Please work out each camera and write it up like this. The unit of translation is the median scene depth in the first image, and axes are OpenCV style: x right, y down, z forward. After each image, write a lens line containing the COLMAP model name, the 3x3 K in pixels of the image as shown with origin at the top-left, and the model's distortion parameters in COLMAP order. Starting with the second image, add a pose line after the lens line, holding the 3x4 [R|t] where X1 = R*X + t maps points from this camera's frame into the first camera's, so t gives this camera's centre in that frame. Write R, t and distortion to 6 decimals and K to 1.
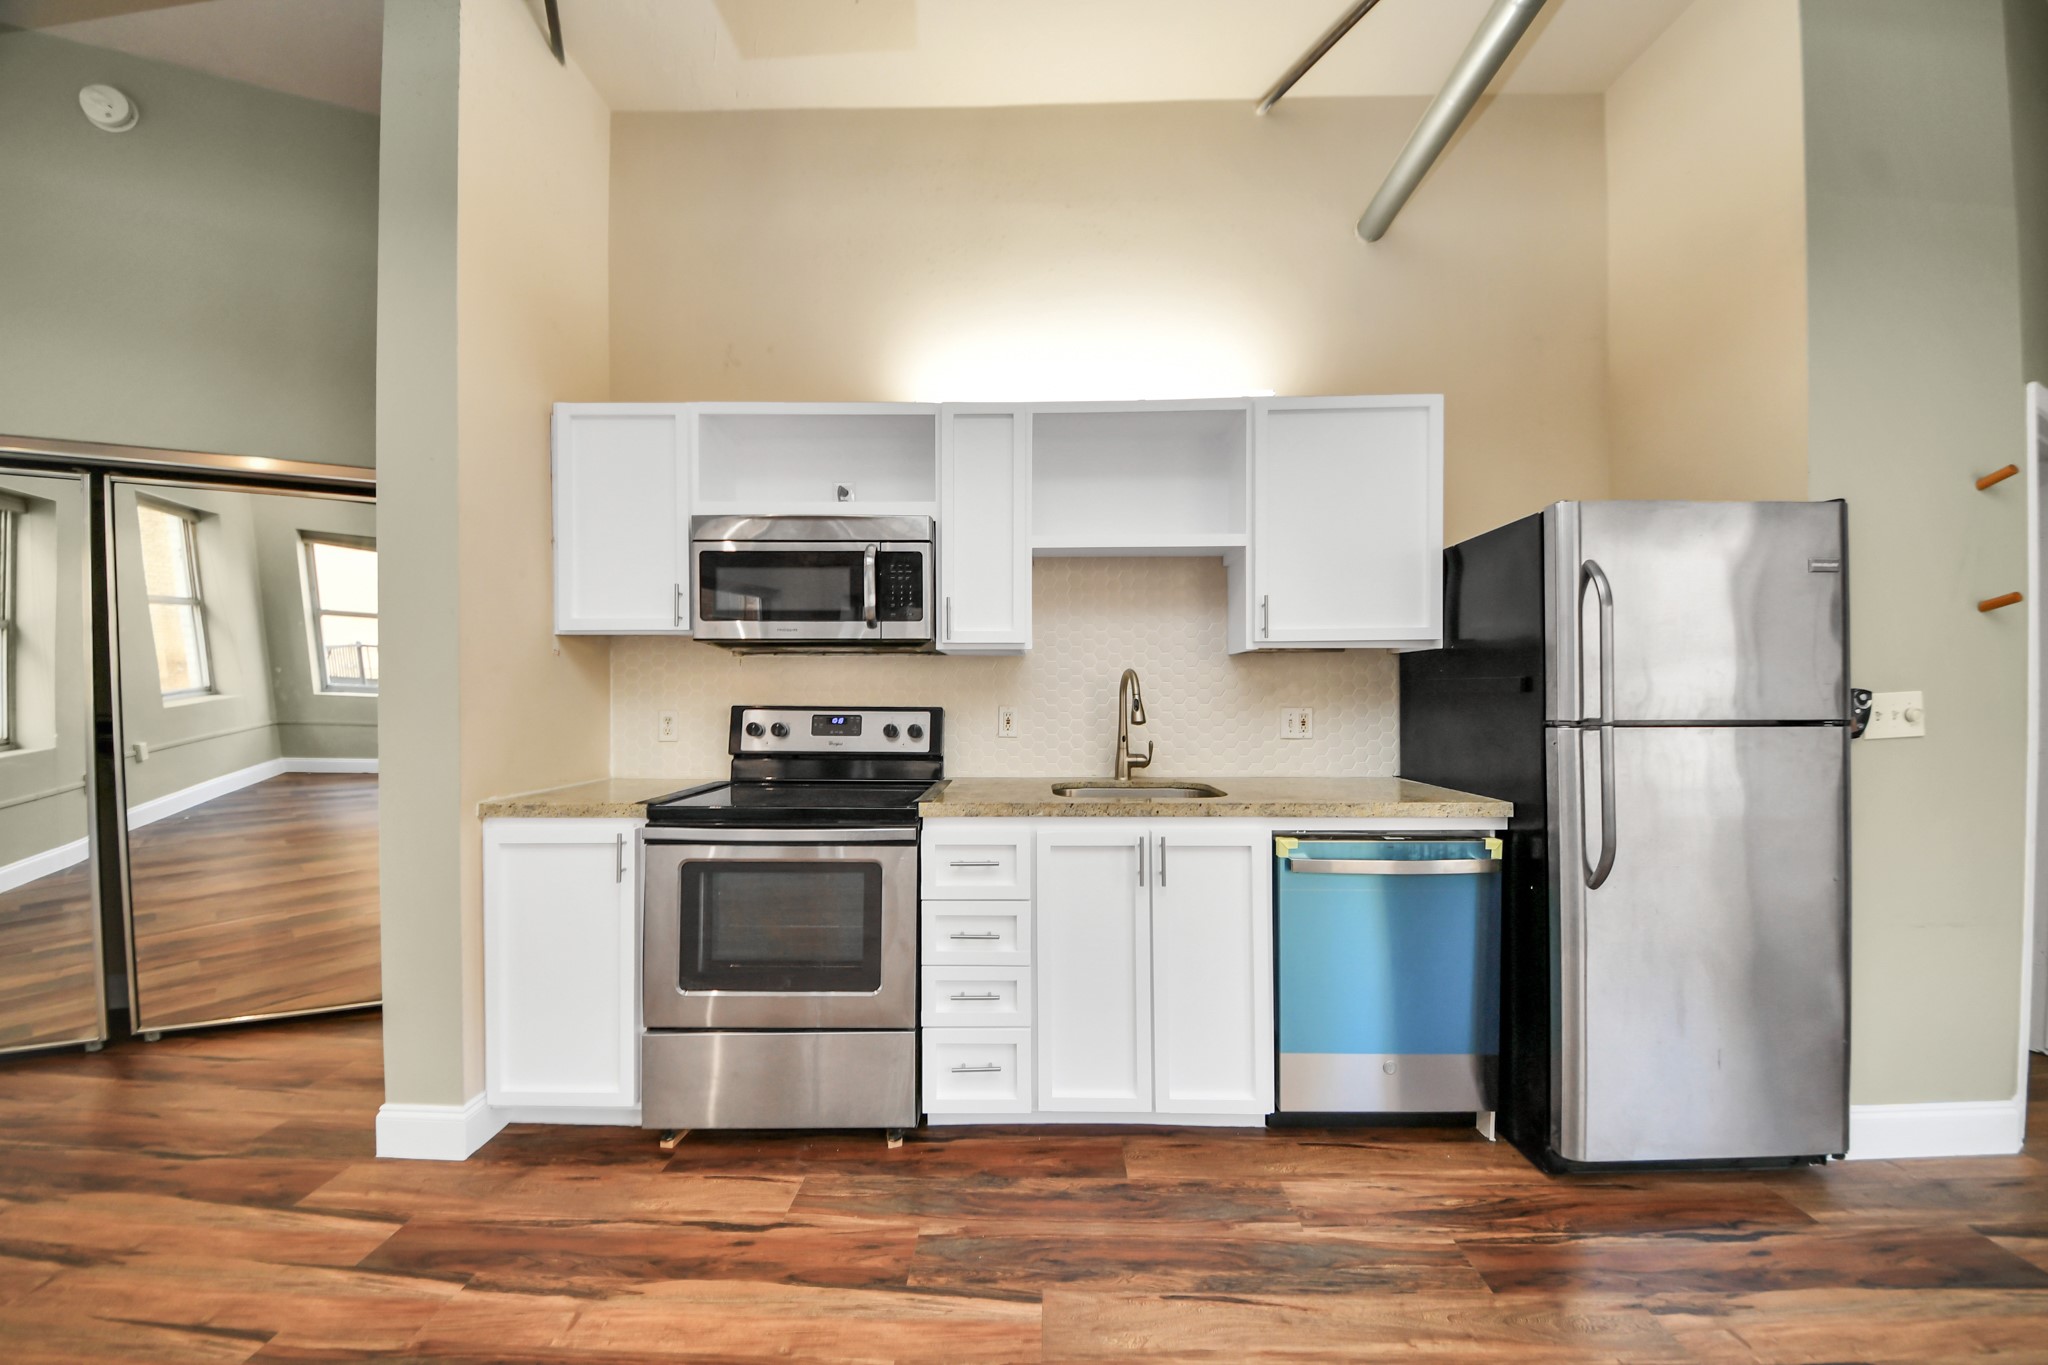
lens RADIAL K [[726.3, 0, 1030.3], [0, 726.3, 692.2], [0, 0, 1]] dist [0.003009, -0.006960]
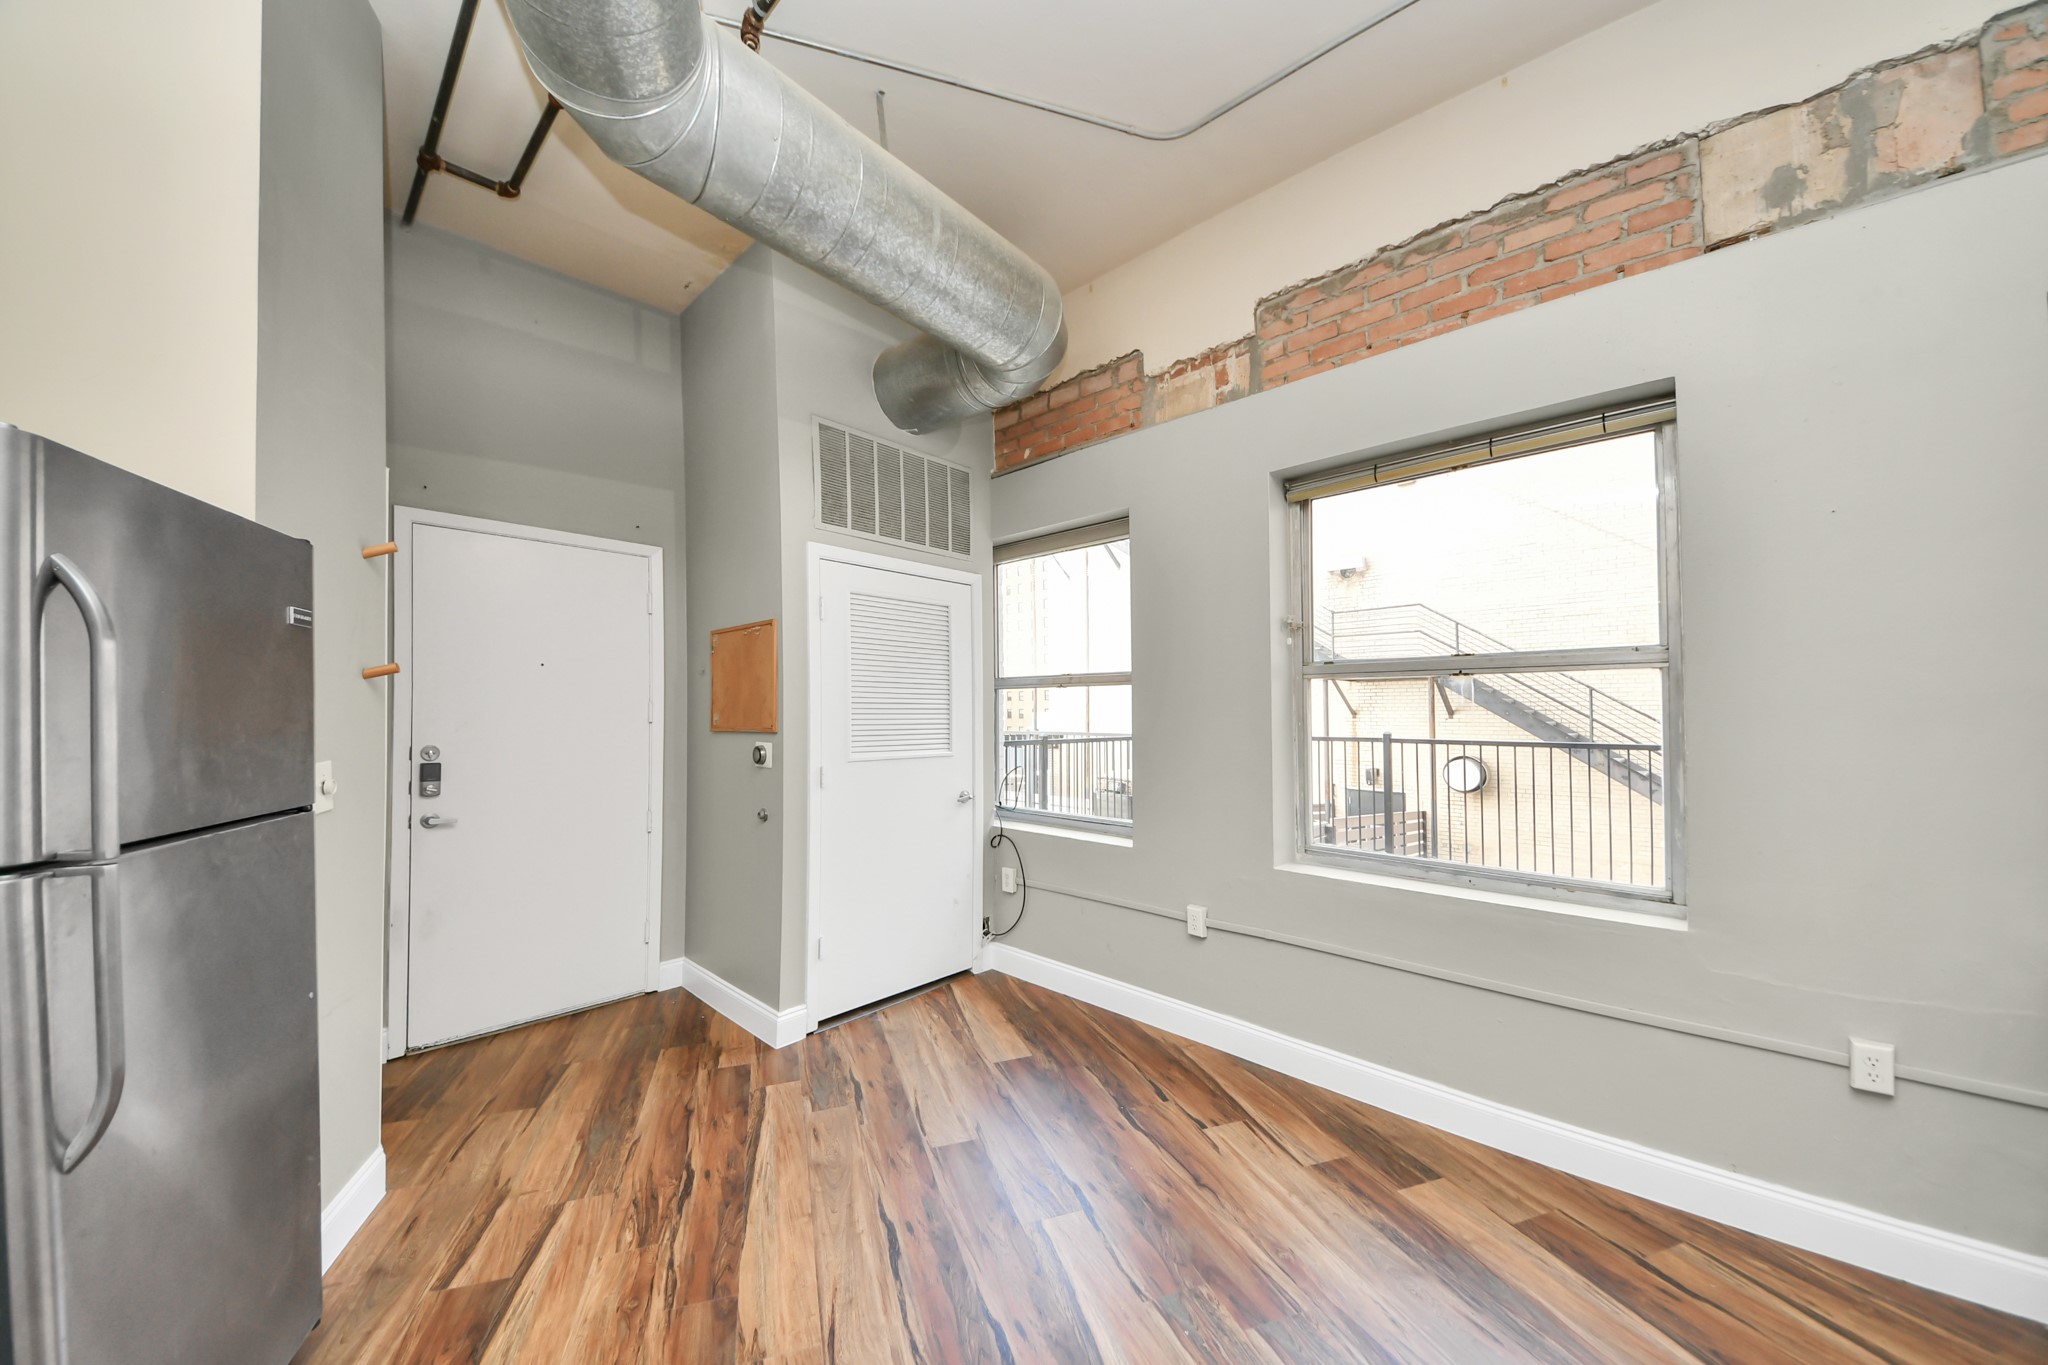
lens RADIAL K [[726.3, 0, 1026.5], [0, 726.3, 689.9], [0, 0, 1]] dist [0.003009, -0.006960]
pose [[-0.356934, 0.035162, 0.933468, 0.029616], [0.003852, 0.999338, -0.036170, -0.054685], [-0.934122, -0.009315, -0.356833, 0.468839]]
